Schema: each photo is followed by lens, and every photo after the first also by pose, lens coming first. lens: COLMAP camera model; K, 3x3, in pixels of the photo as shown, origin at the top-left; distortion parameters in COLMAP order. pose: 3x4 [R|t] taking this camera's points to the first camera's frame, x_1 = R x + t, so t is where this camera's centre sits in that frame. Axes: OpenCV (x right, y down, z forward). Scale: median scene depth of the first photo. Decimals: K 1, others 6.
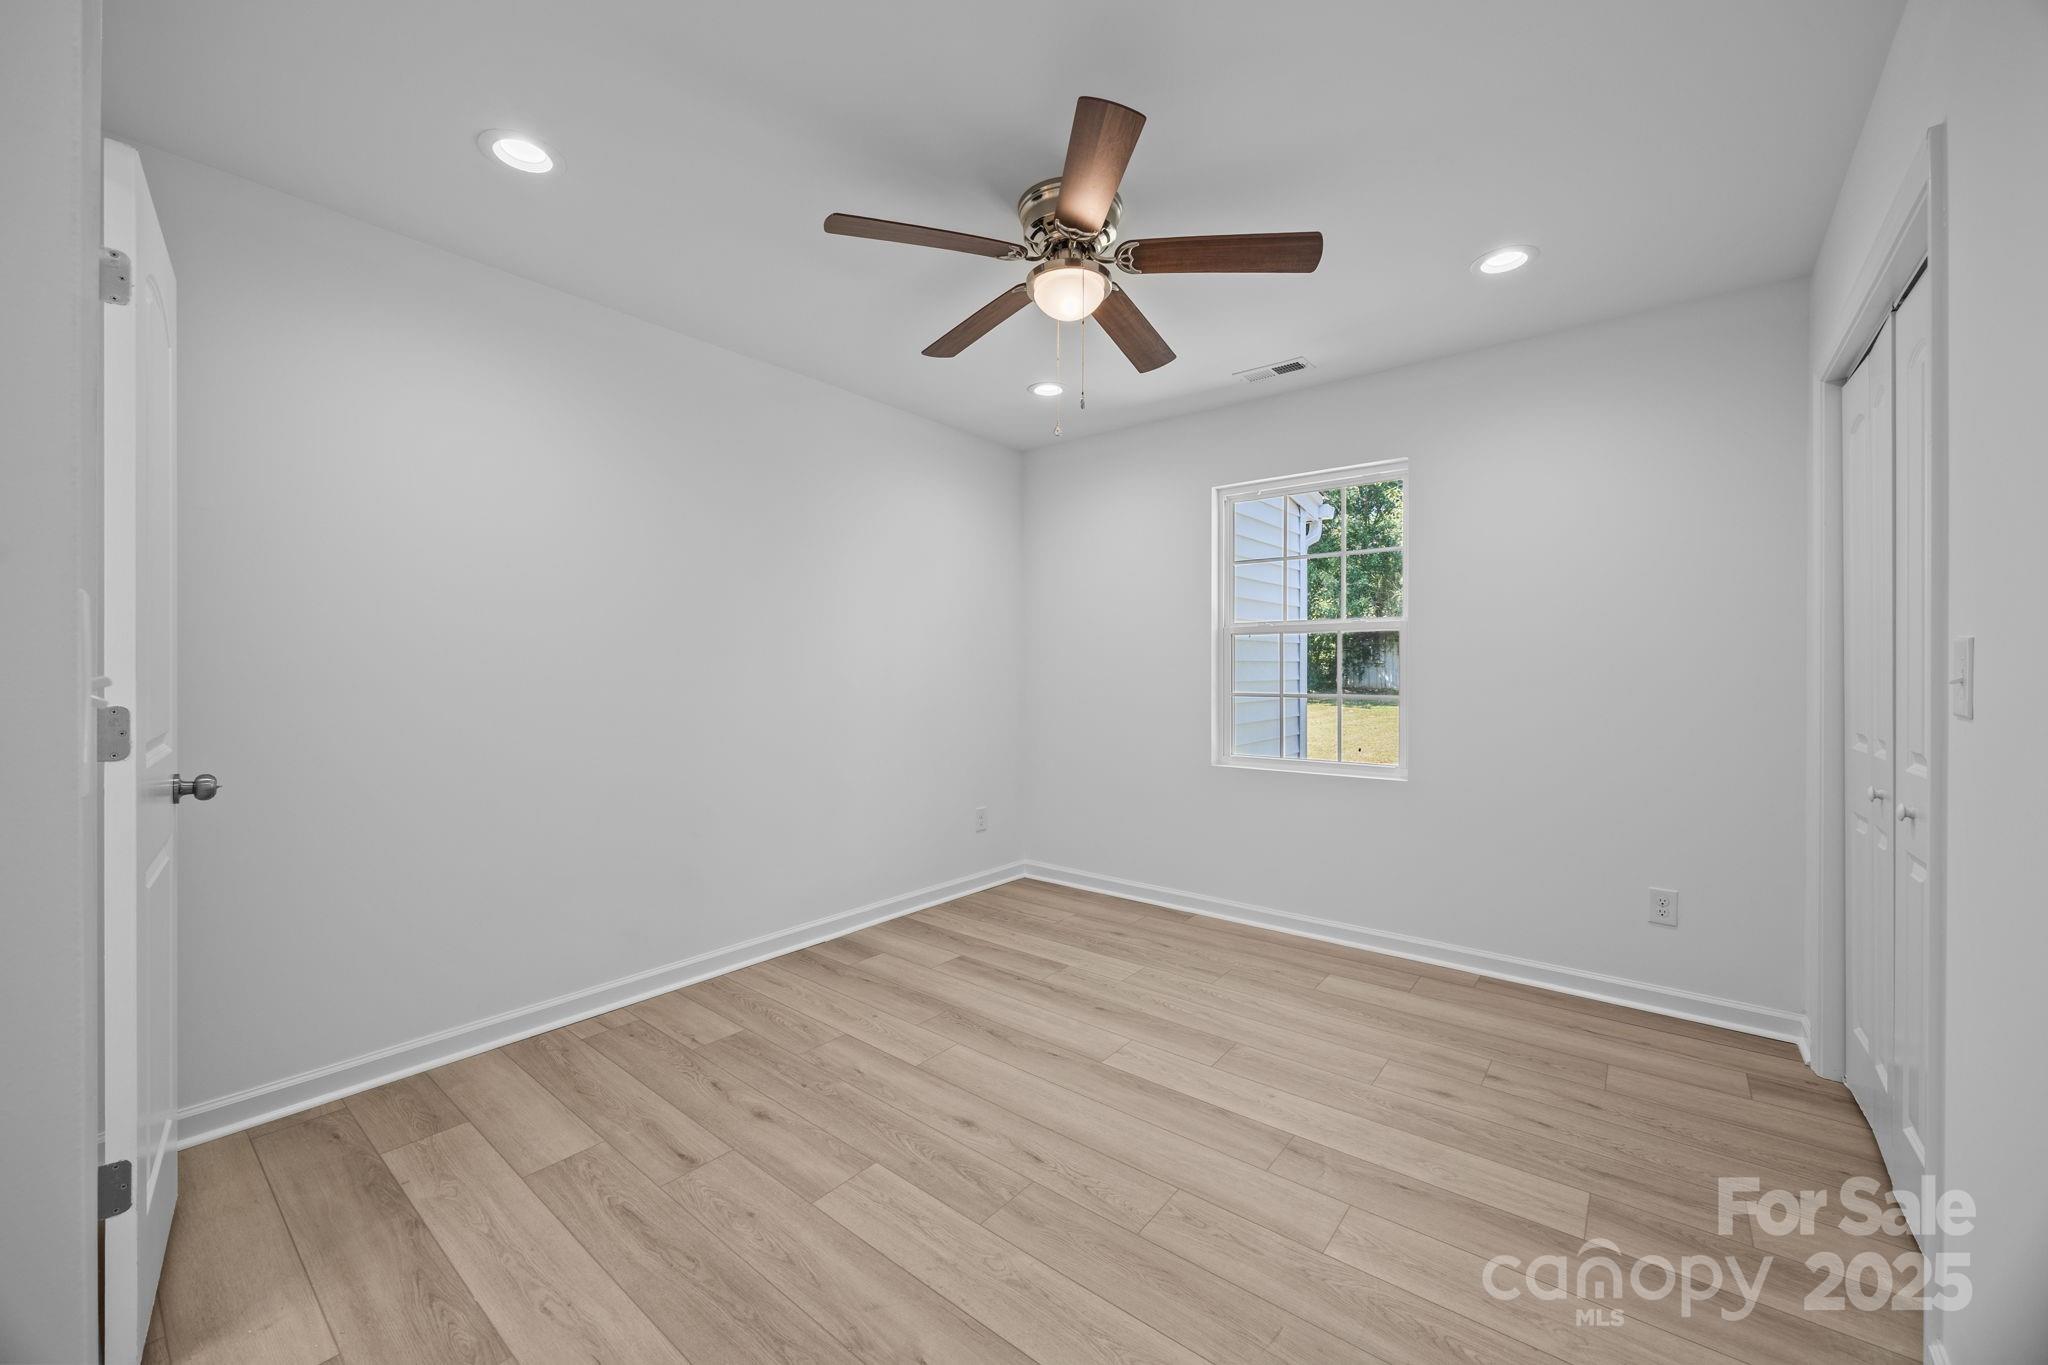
lens RADIAL K [[778.0, 0, 1027.0], [0, 778.0, 673.9], [0, 0, 1]] dist [-0.000835, -0.000320]
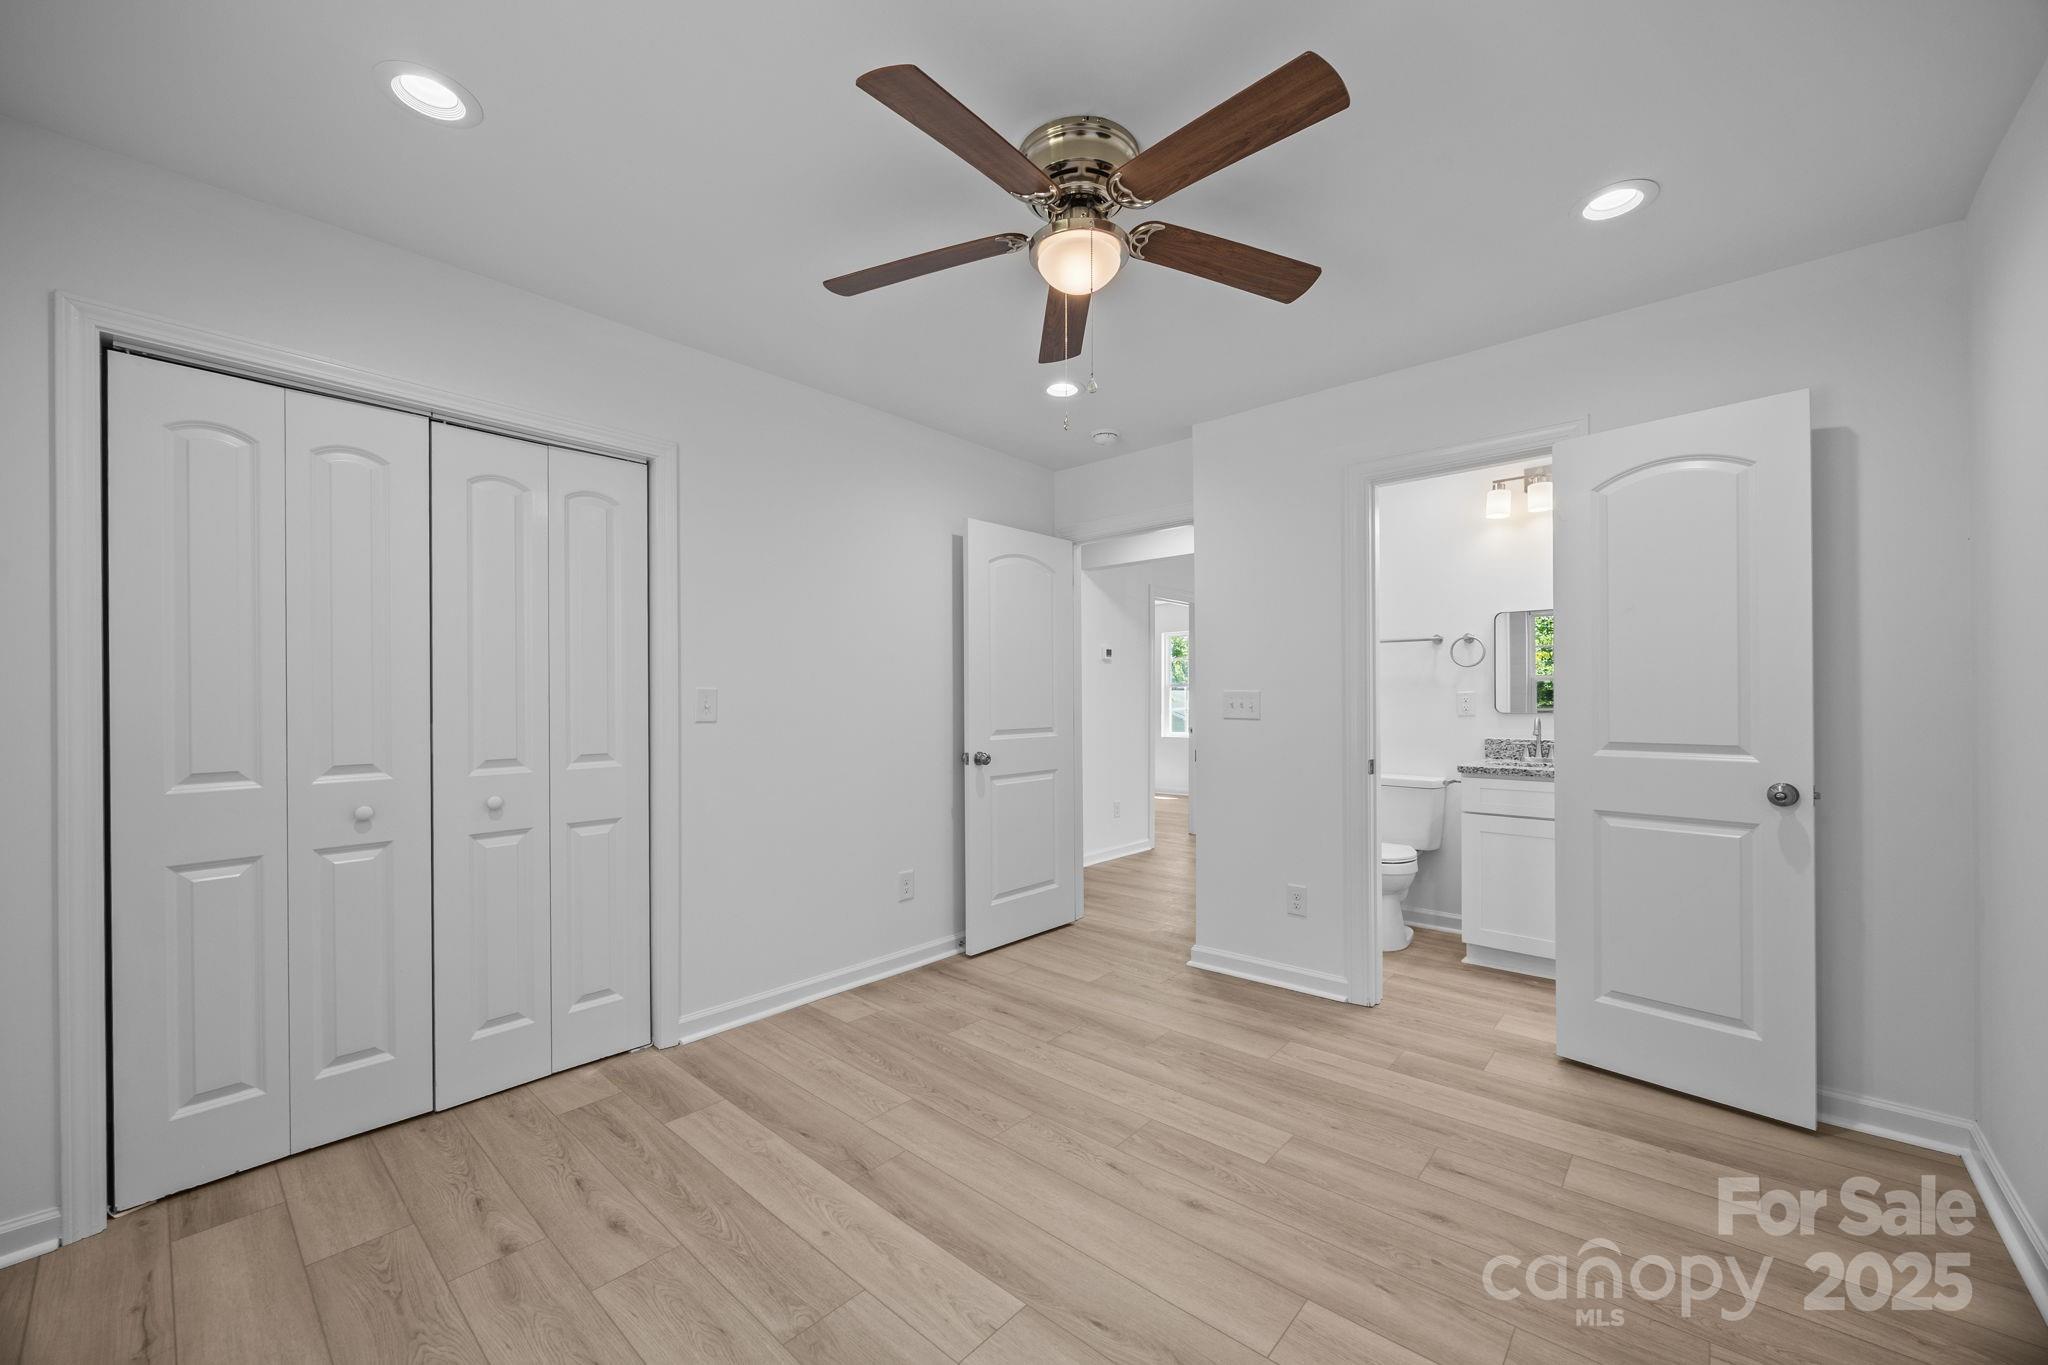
lens RADIAL K [[778.0, 0, 1026.3], [0, 778.0, 688.9], [0, 0, 1]] dist [-0.000835, -0.000320]
pose [[-0.998868, 0.002639, 0.047487, 0.075953], [0.002260, 0.999965, -0.008031, -0.014050], [-0.047507, -0.007914, -0.998840, 1.996090]]
